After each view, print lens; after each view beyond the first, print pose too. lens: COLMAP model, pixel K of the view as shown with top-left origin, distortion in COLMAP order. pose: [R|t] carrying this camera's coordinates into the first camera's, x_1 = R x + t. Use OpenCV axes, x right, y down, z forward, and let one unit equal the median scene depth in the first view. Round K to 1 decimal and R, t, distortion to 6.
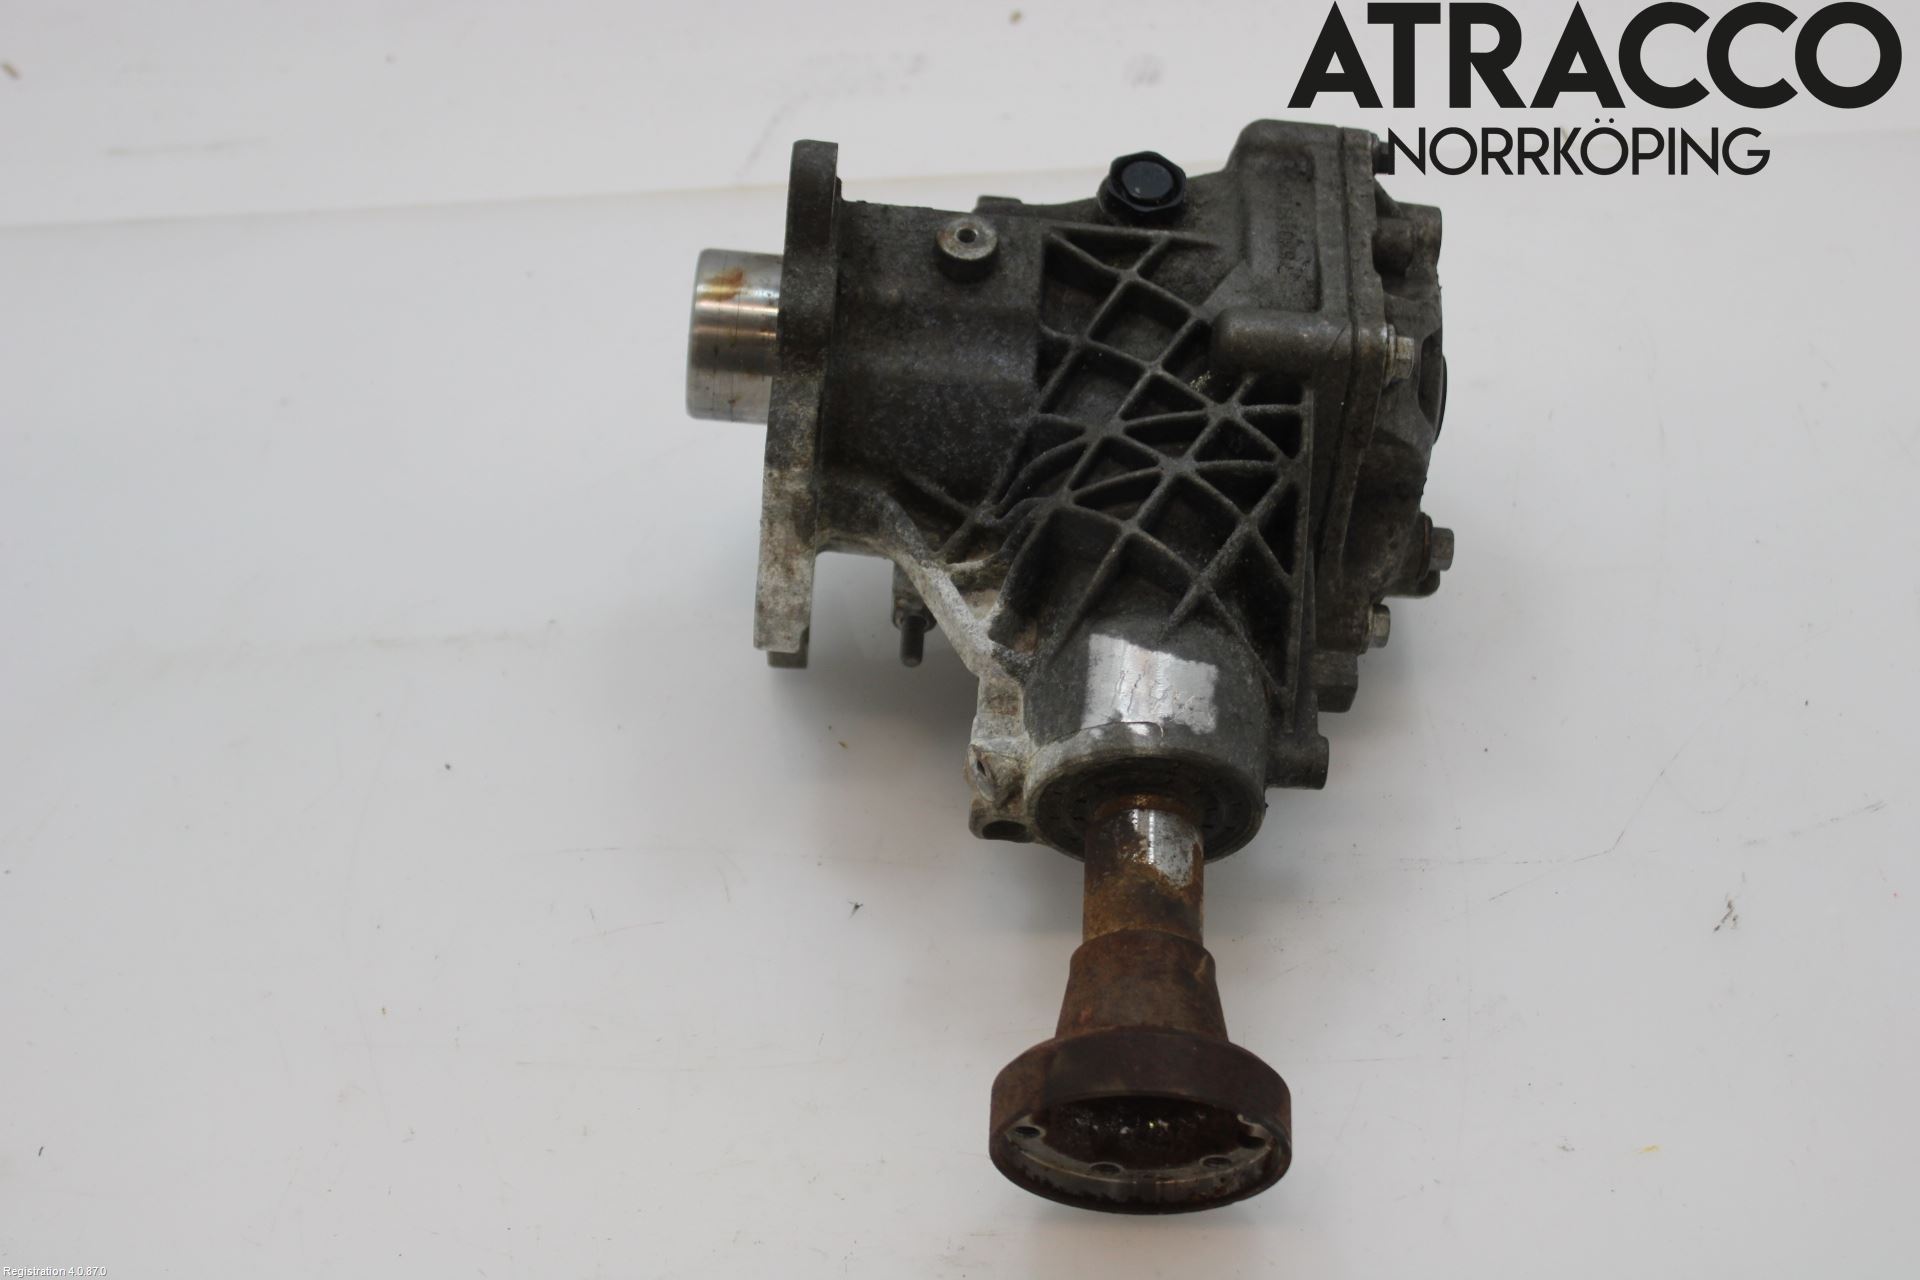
lens RADIAL K [[3001.2, 0, 960.0], [0, 3001.2, 640.1], [0, 0, 1]] dist [0.021495, 0.000000]
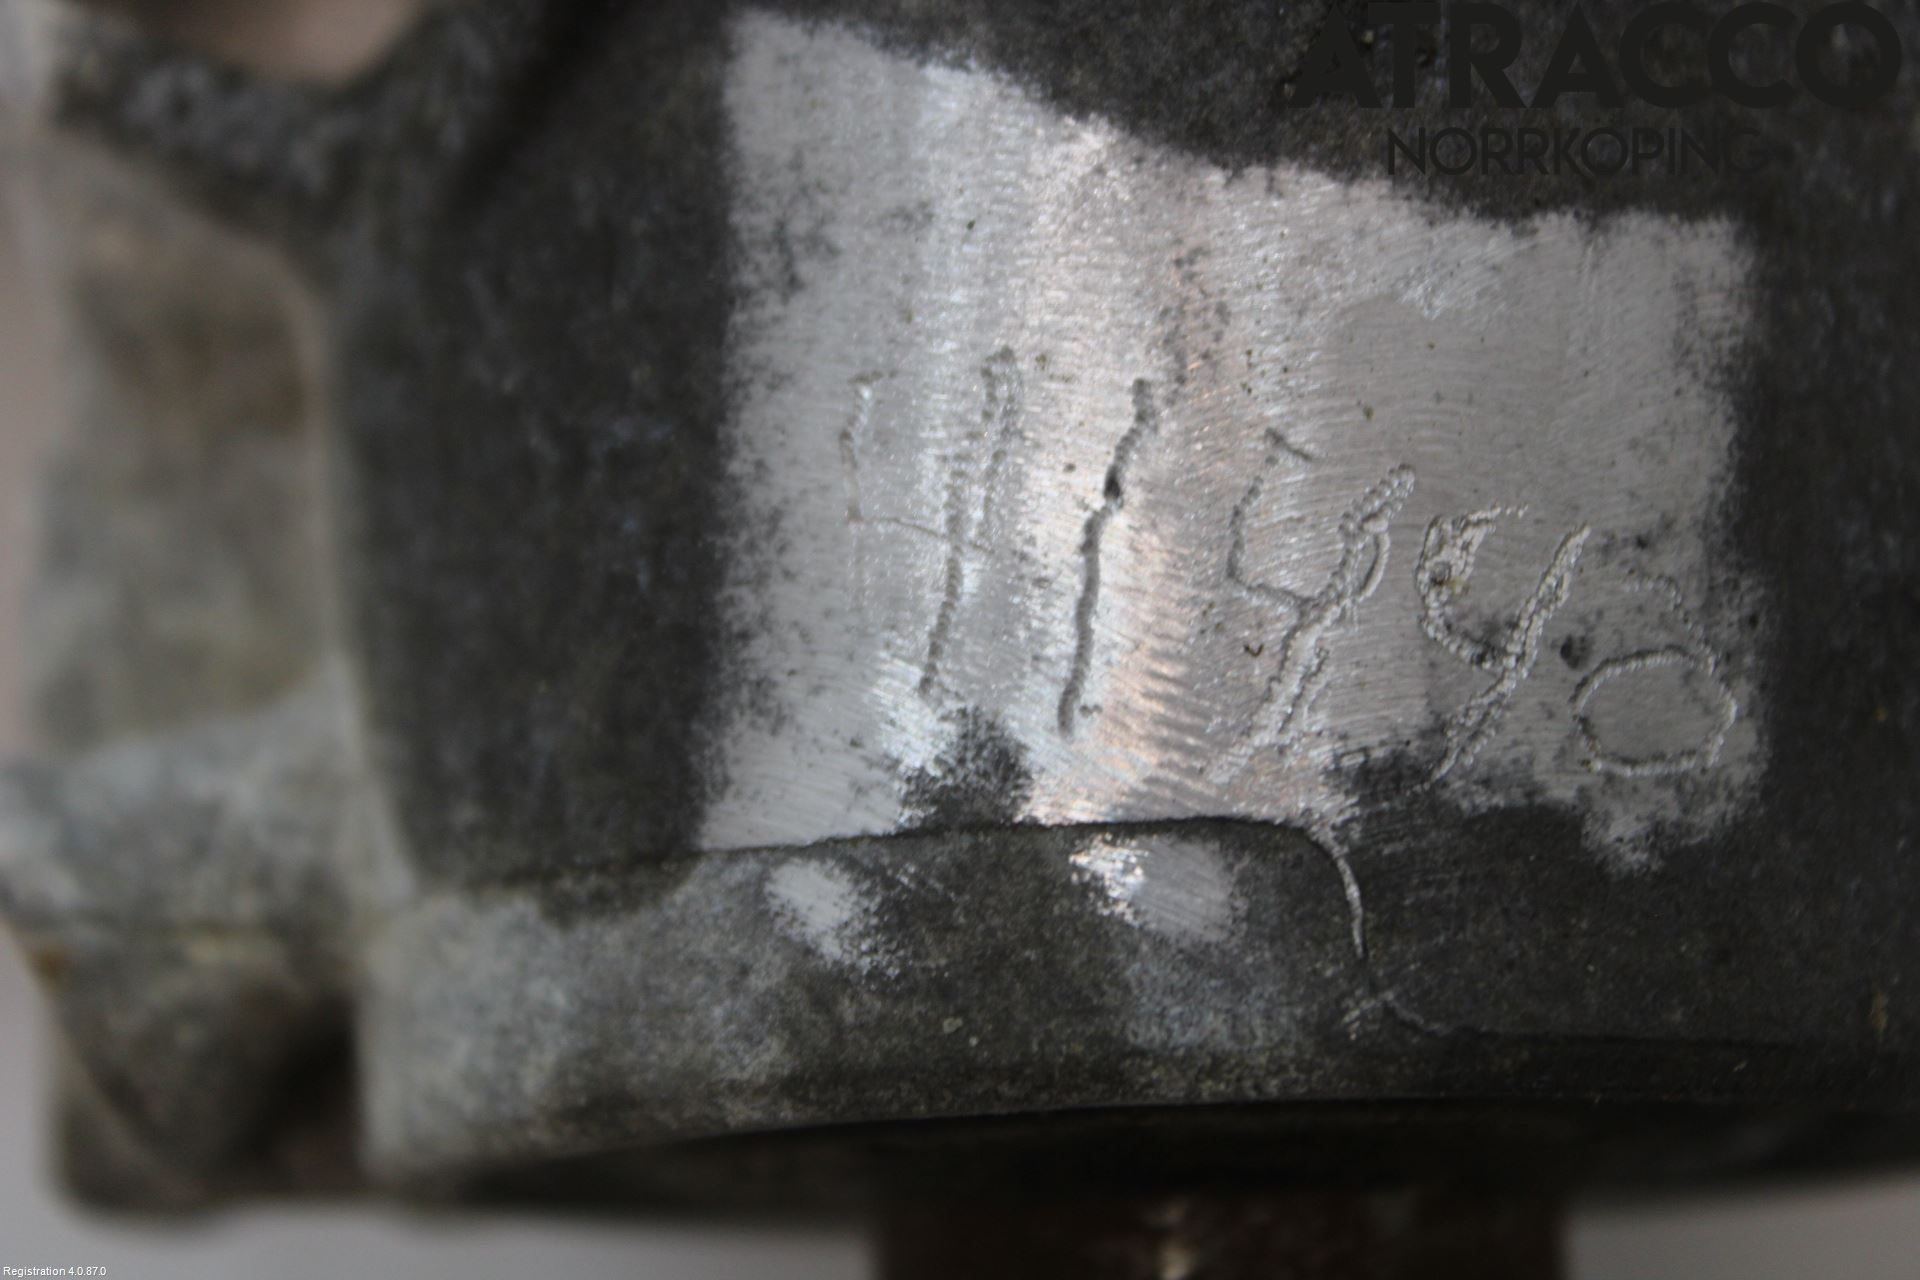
lens RADIAL K [[4807.7, 0, 961.8], [0, 4807.7, 641.9], [0, 0, 1]] dist [0.052726, 0.000000]
pose [[0.997055, -0.074017, 0.020085, 0.047397], [0.062650, 0.937109, 0.343368, -0.046927], [-0.044237, -0.341099, 0.938986, 0.805706]]
